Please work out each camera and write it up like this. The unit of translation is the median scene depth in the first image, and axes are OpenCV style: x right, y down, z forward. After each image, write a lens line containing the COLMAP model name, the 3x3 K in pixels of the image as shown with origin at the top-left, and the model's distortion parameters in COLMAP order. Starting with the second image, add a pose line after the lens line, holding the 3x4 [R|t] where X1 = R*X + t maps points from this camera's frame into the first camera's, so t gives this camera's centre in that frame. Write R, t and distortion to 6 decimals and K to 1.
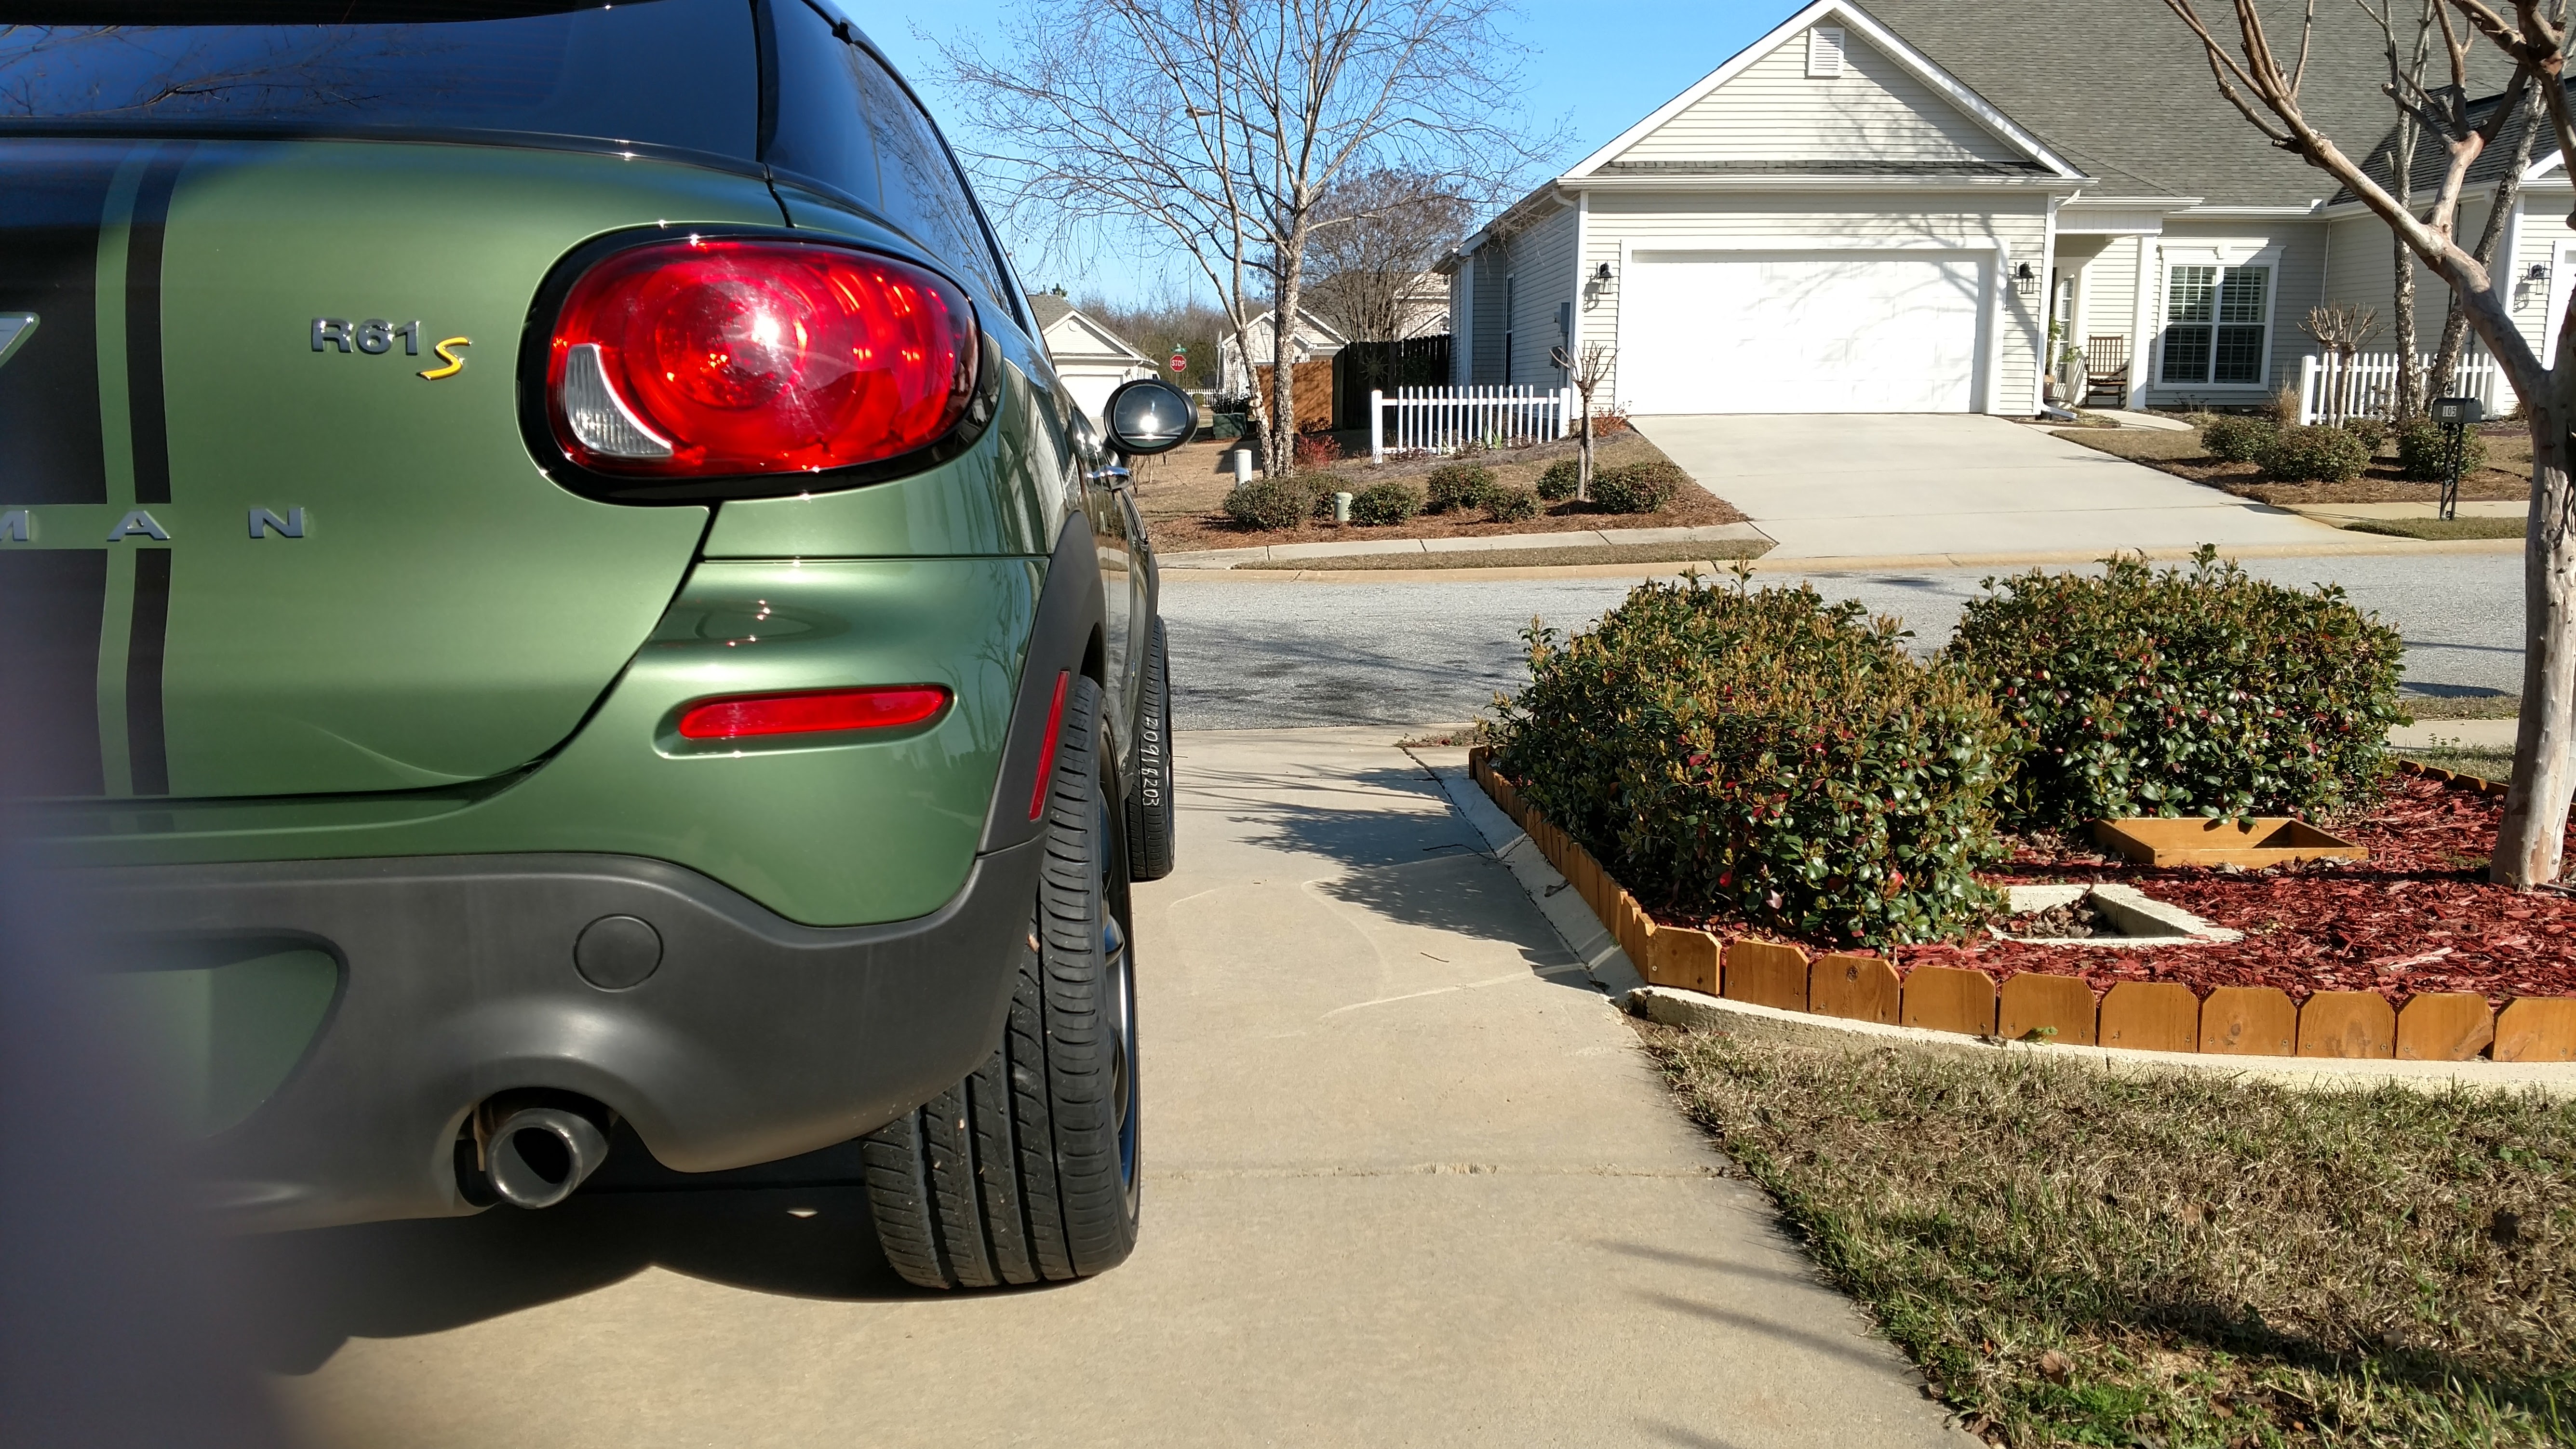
lens RADIAL K [[2007.5, 0, 1288.0], [0, 2007.5, 724.5], [0, 0, 1]] dist [0.260182, -0.728074]
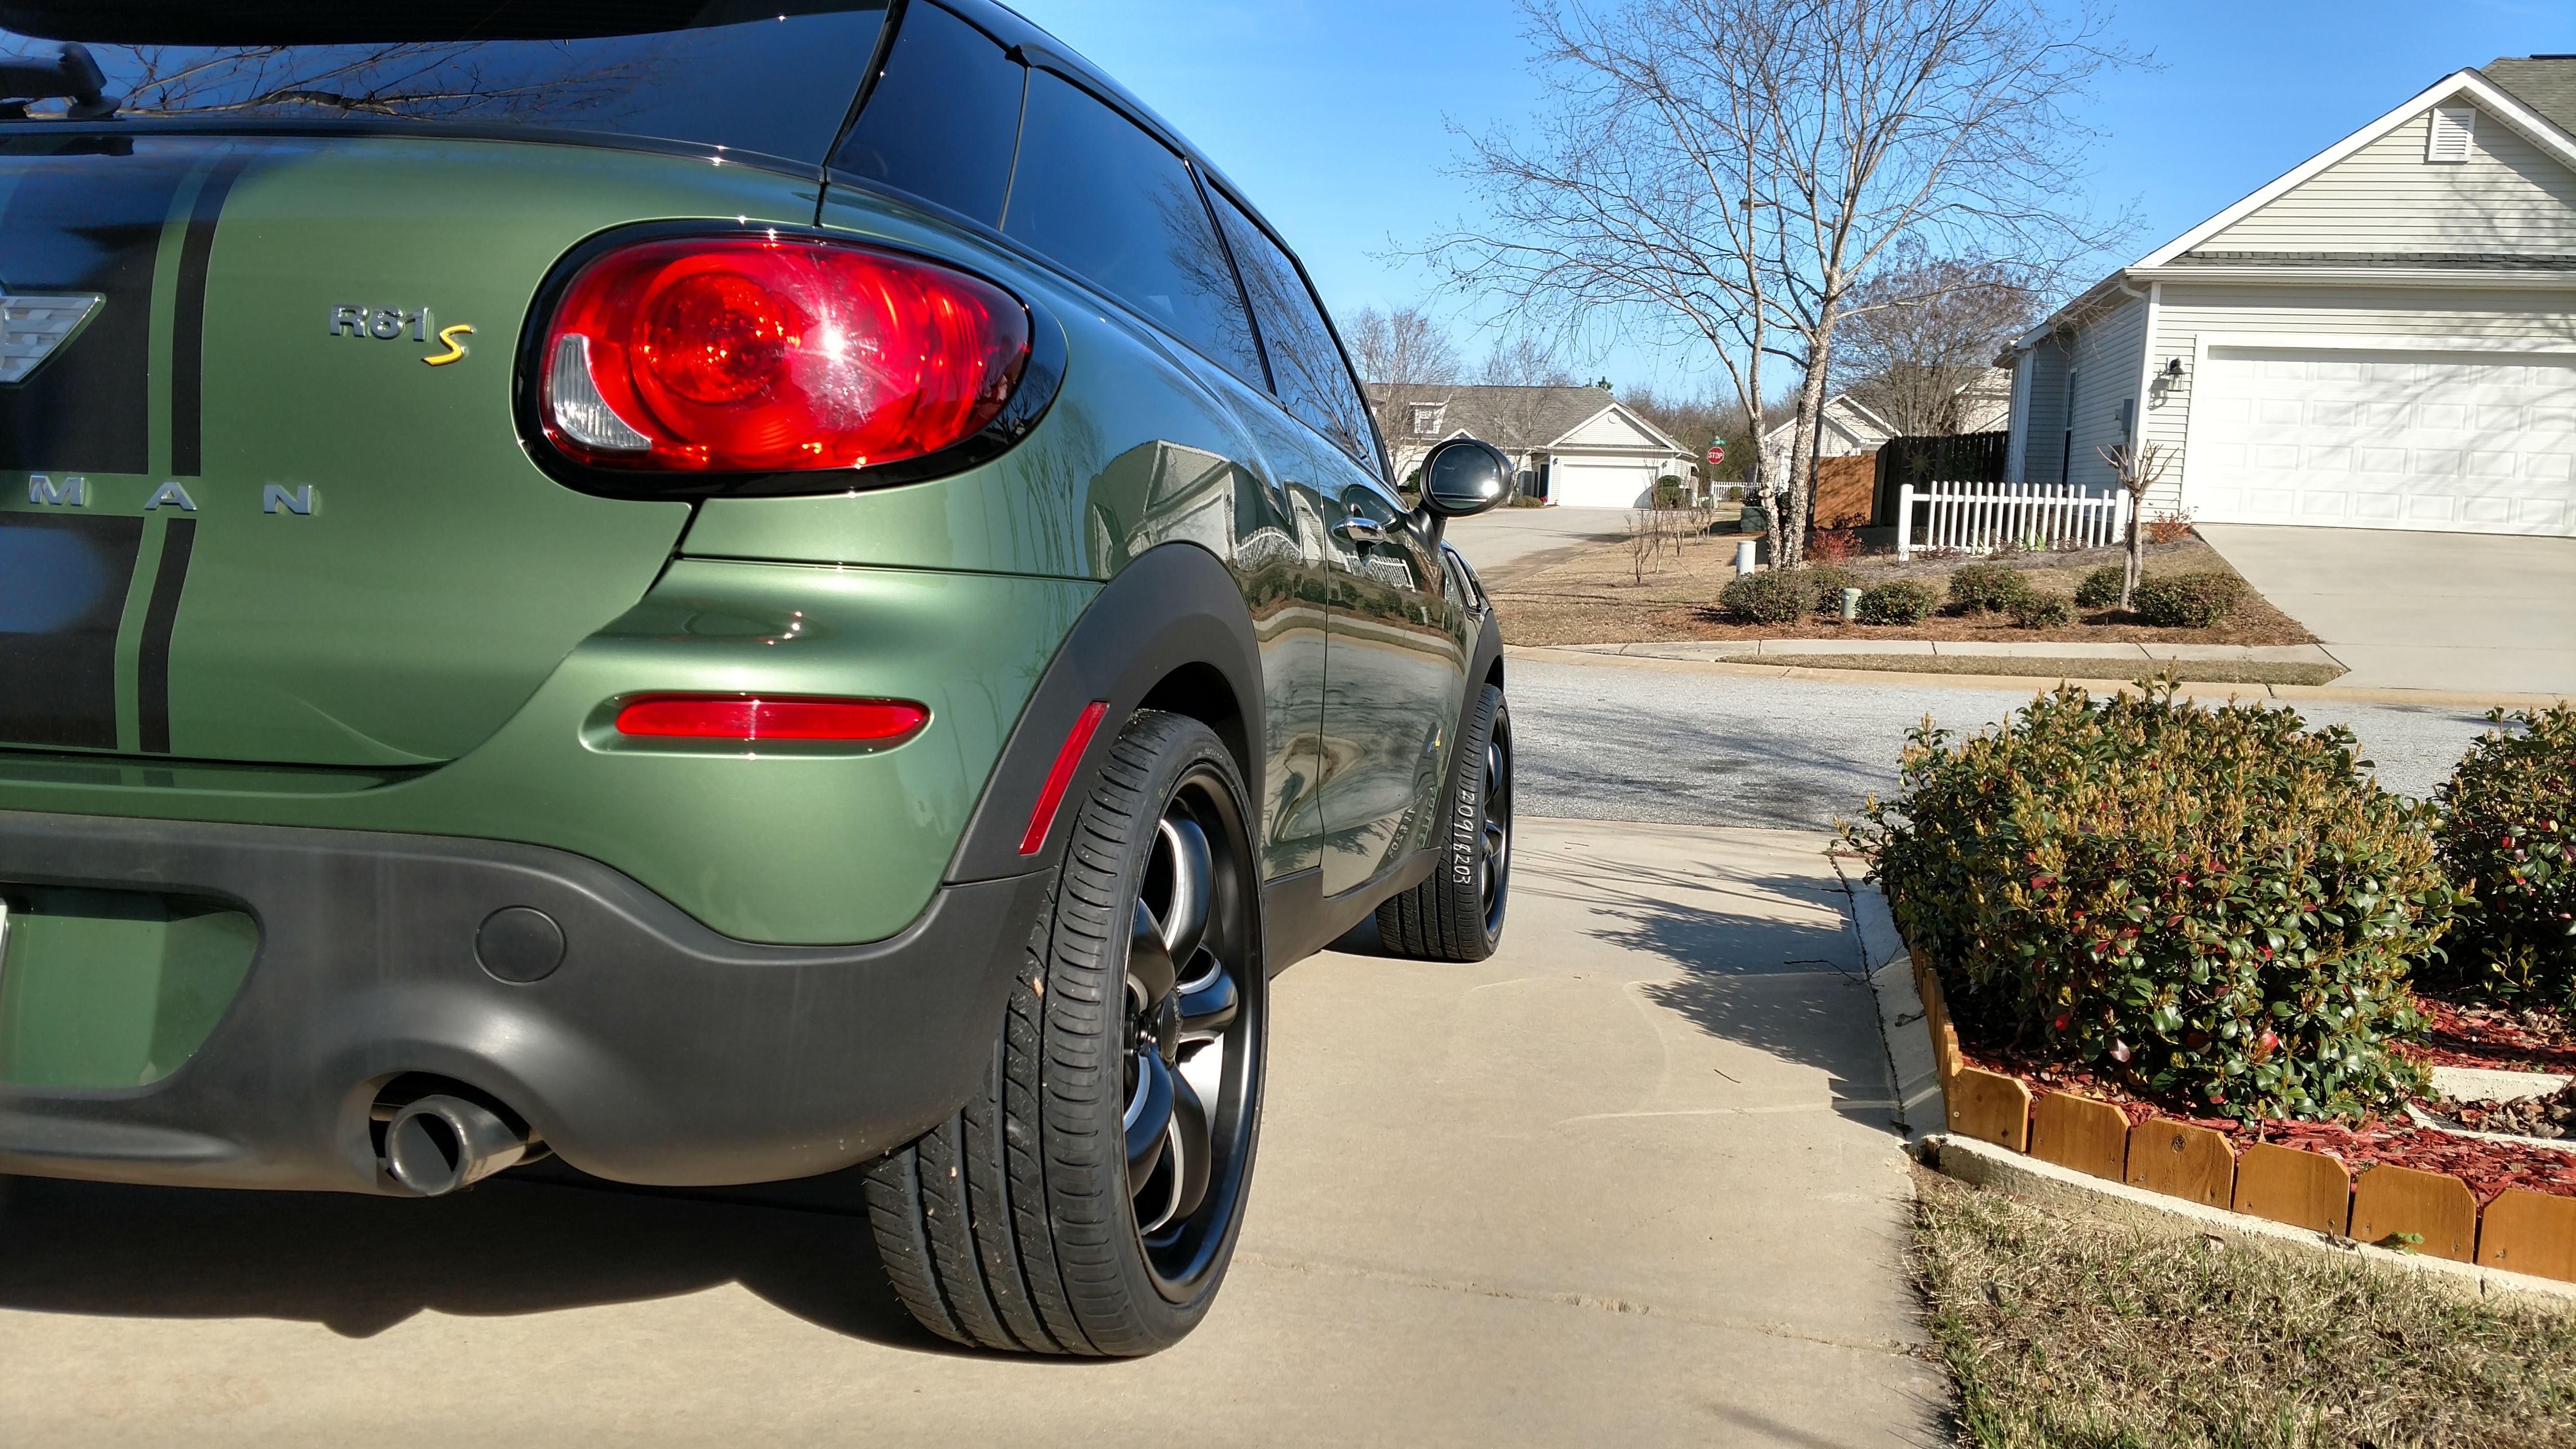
lens RADIAL K [[2024.5, 0, 1288.0], [0, 2024.5, 724.5], [0, 0, 1]] dist [0.072175, -0.114290]
pose [[0.961803, 0.065919, -0.265687, 0.113416], [-0.077673, 0.996400, -0.033968, 0.004521], [0.262491, 0.053307, 0.963461, 0.058674]]
